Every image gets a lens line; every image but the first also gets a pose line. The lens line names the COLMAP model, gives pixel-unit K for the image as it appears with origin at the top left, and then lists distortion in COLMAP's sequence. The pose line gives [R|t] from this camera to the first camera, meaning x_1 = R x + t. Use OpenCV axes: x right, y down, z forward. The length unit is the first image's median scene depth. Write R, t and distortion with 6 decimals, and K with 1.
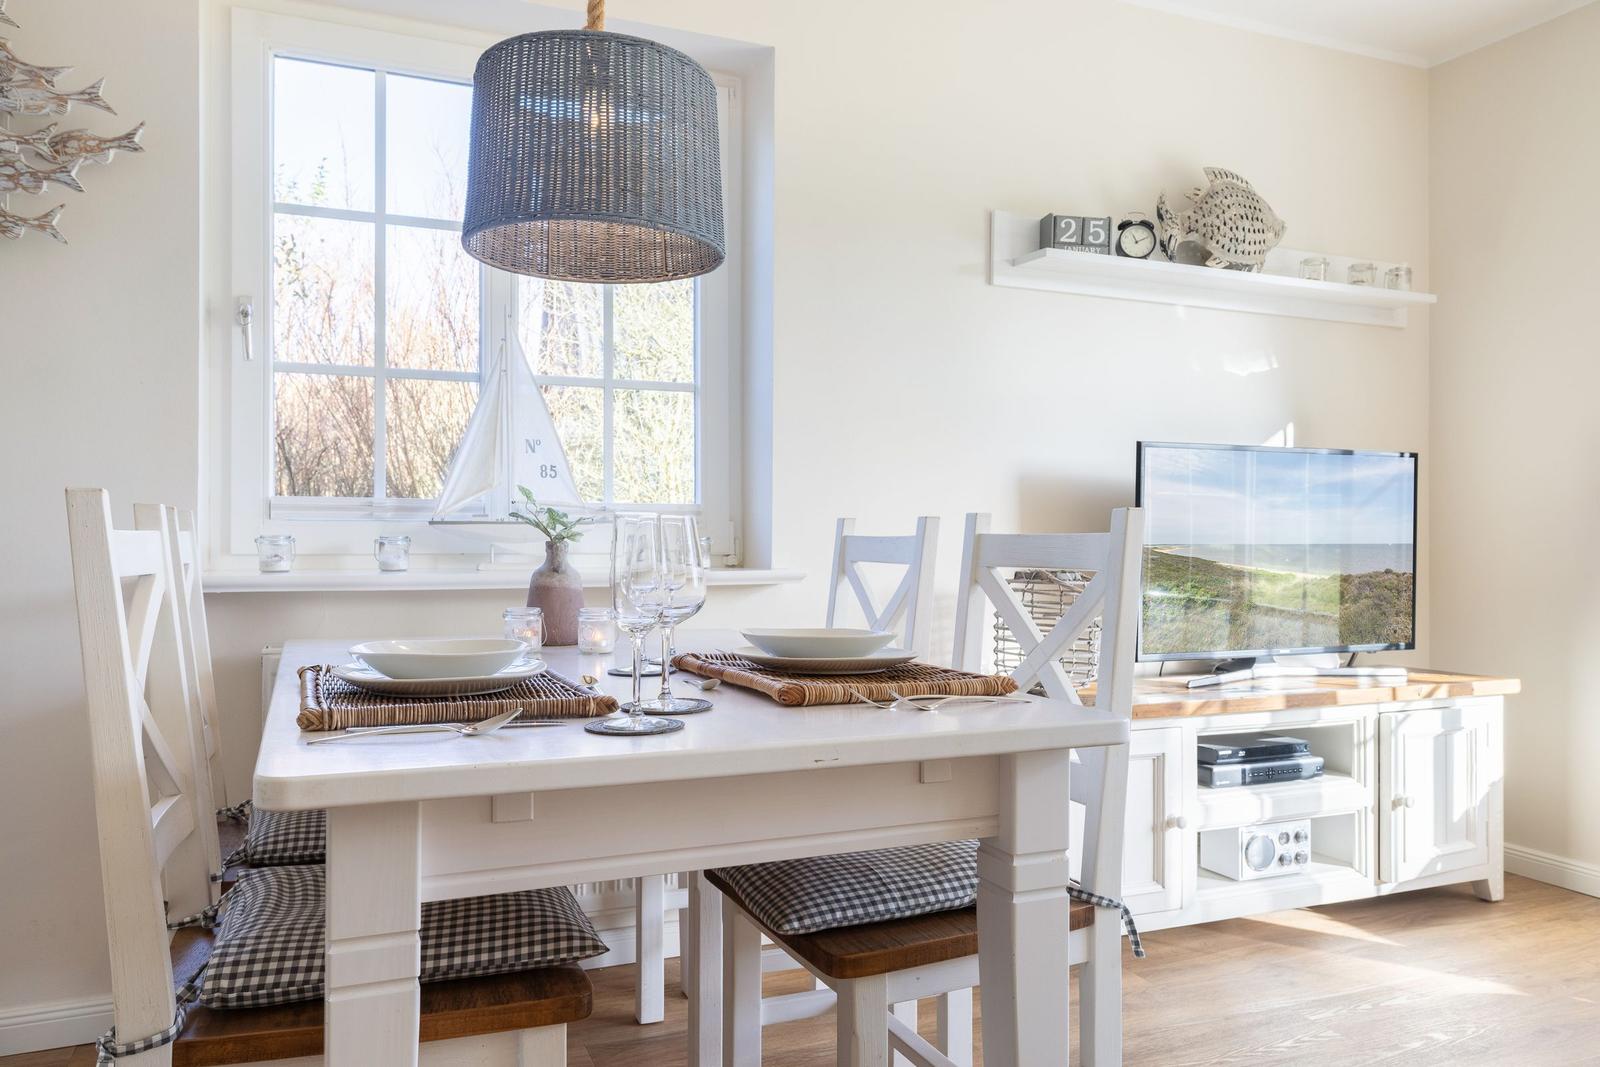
lens RADIAL K [[1130.8, 0, 795.5], [0, 1130.8, 561.5], [0, 0, 1]] dist [0.001418, -0.002882]
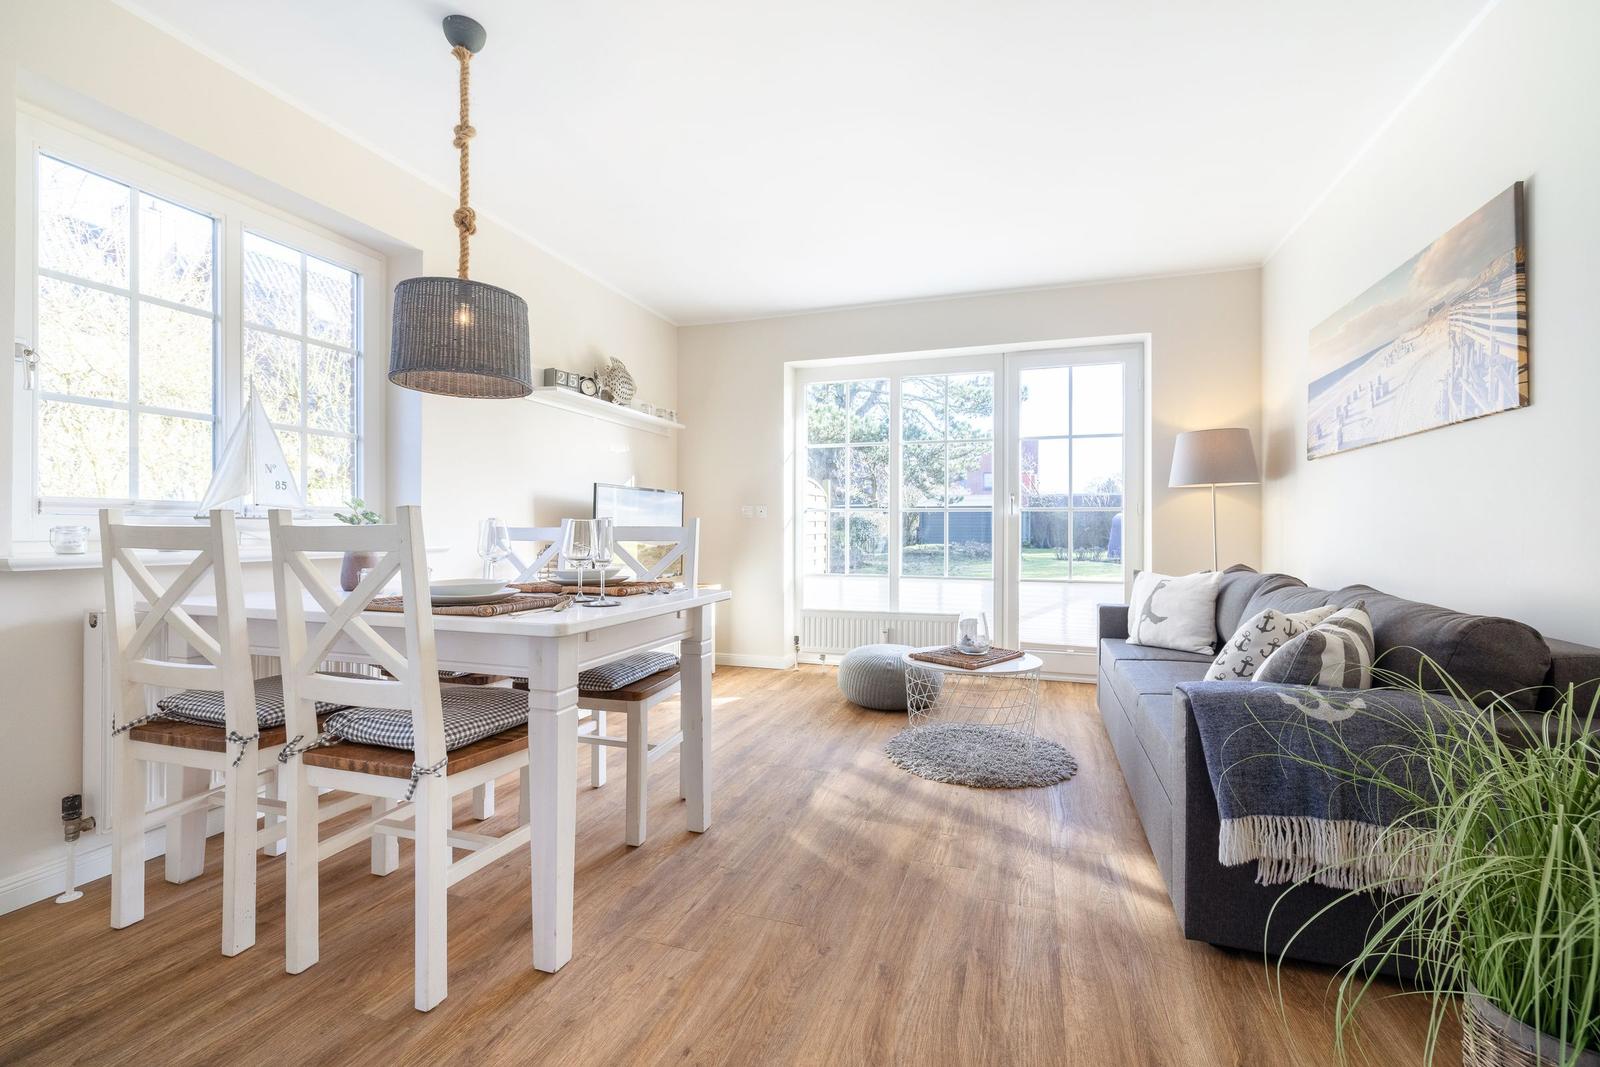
lens RADIAL K [[715.3, 0, 800.0], [0, 715.3, 533.5], [0, 0, 1]] dist [0.001382, 0.000170]
pose [[0.645972, -0.003863, 0.763351, -0.448697], [0.013809, 0.999883, -0.006626, 0.002293], [-0.763236, 0.014821, 0.645950, -0.151201]]
